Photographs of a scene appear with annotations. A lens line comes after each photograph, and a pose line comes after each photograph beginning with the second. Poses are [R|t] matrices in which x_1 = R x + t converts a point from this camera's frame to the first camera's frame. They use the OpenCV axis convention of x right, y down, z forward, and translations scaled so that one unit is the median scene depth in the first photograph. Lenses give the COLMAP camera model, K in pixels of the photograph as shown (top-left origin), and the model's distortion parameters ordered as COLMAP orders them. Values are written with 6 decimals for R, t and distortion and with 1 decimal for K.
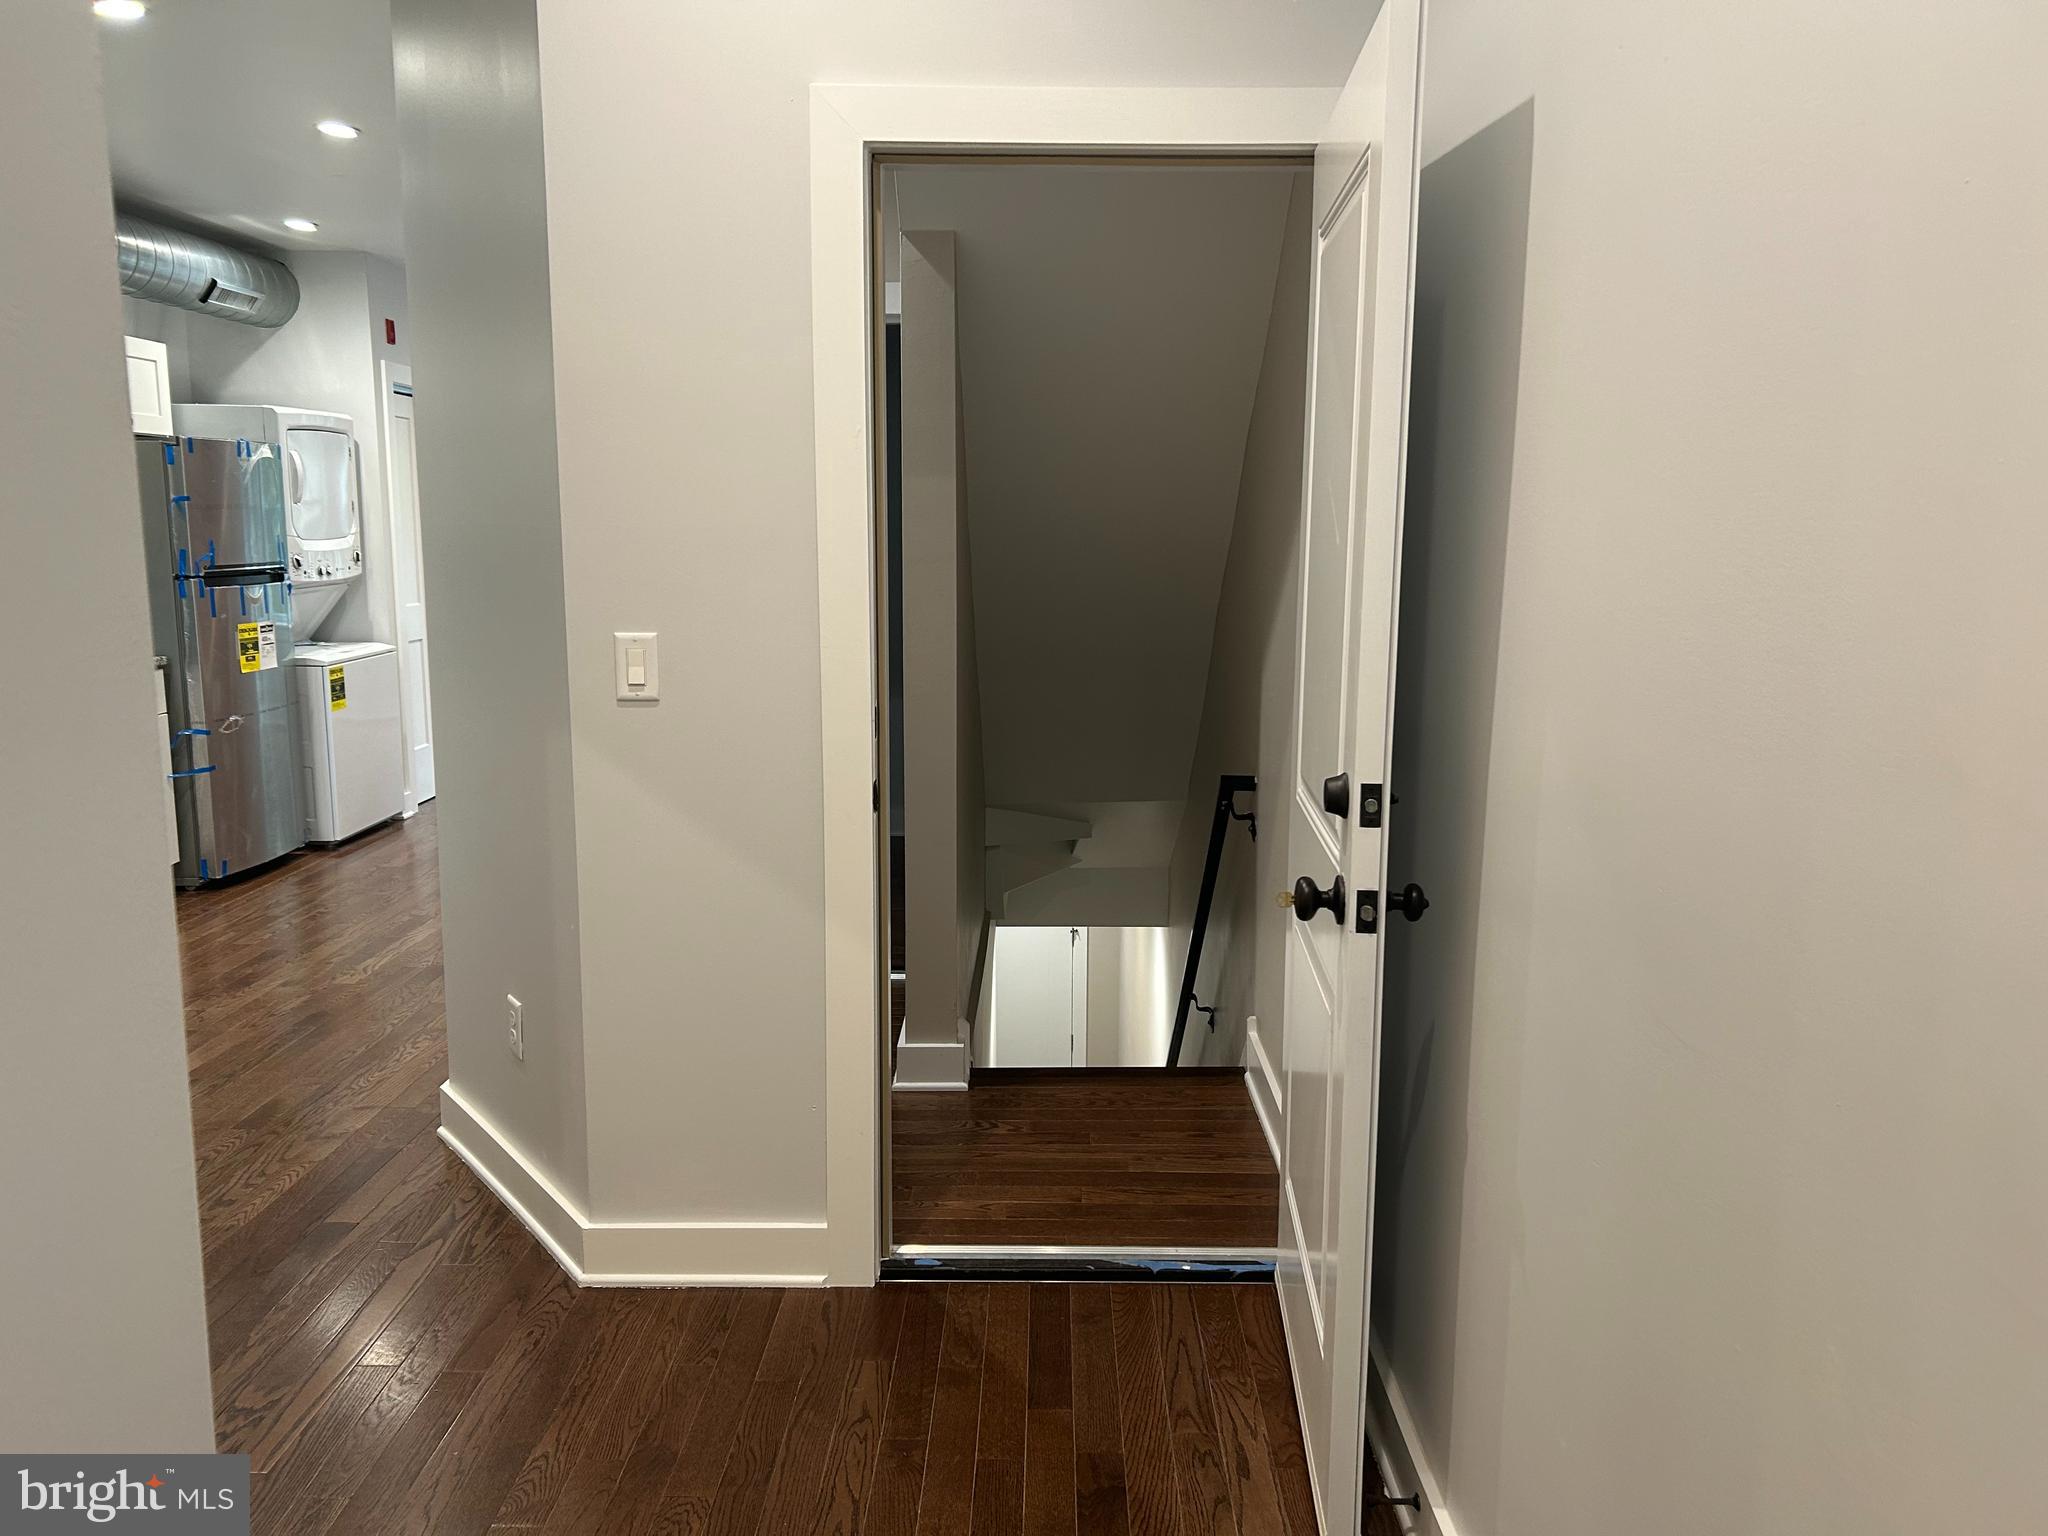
lens RADIAL K [[1538.1, 0, 1035.0], [0, 1538.1, 772.7], [0, 0, 1]] dist [0.056758, -0.059739]
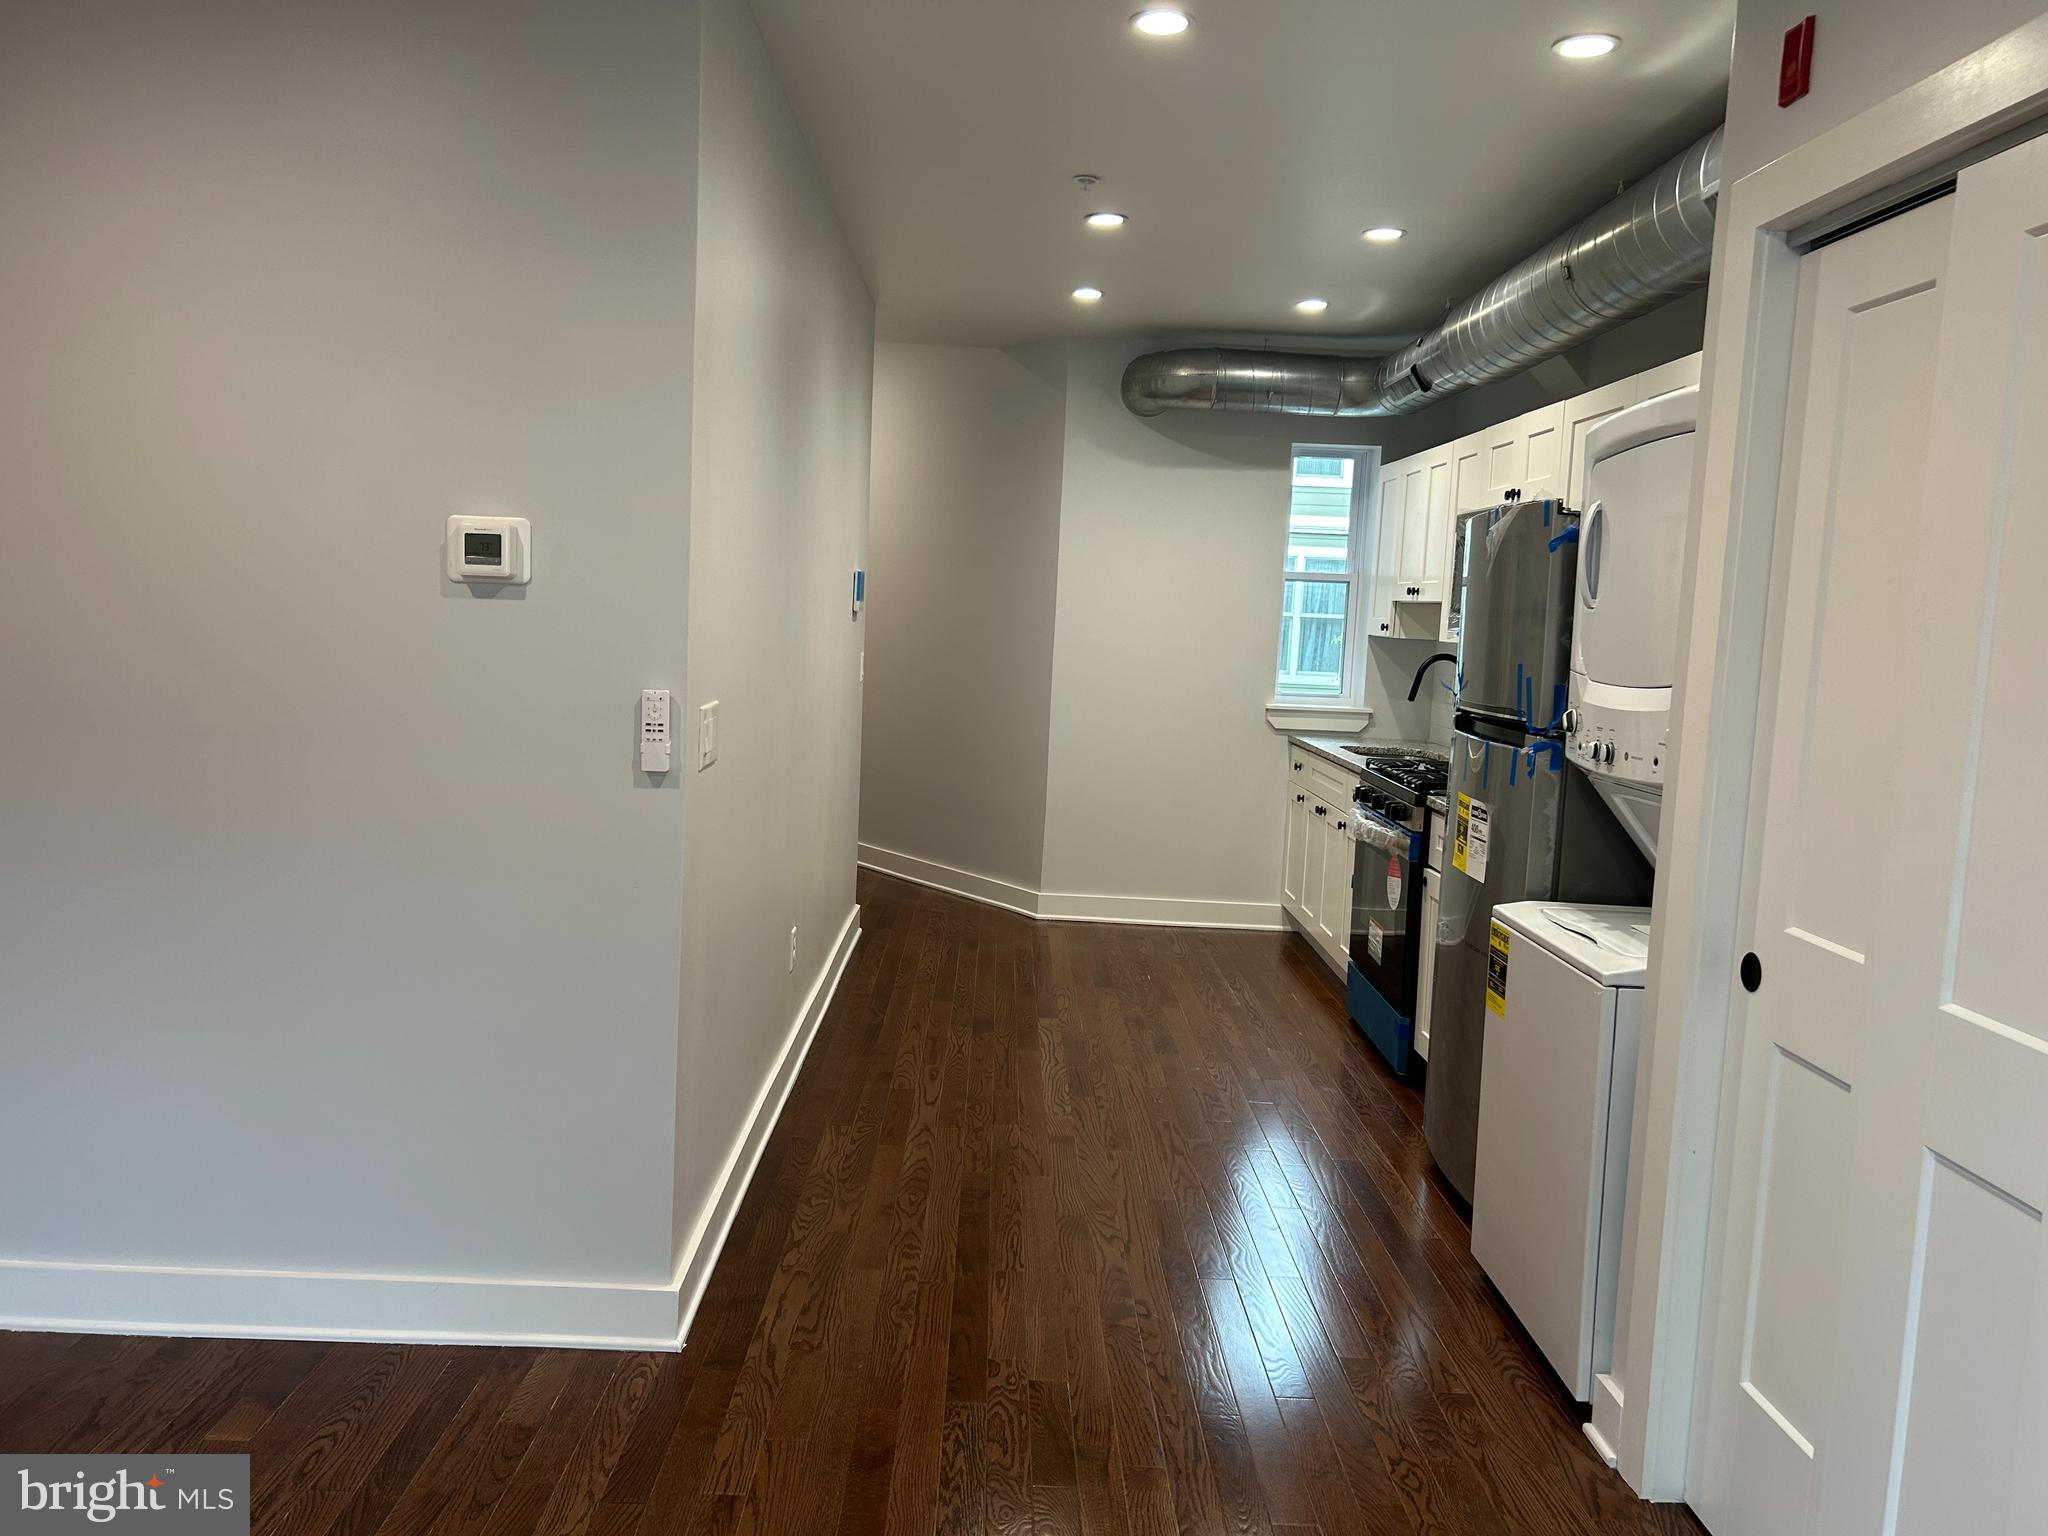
lens RADIAL K [[1538.1, 0, 1032.8], [0, 1538.1, 753.0], [0, 0, 1]] dist [0.056758, -0.059739]
pose [[-0.998092, -0.052794, -0.032004, -0.292623], [-0.059180, 0.965813, 0.252393, -0.249785], [0.017585, 0.253806, -0.967095, 1.530007]]
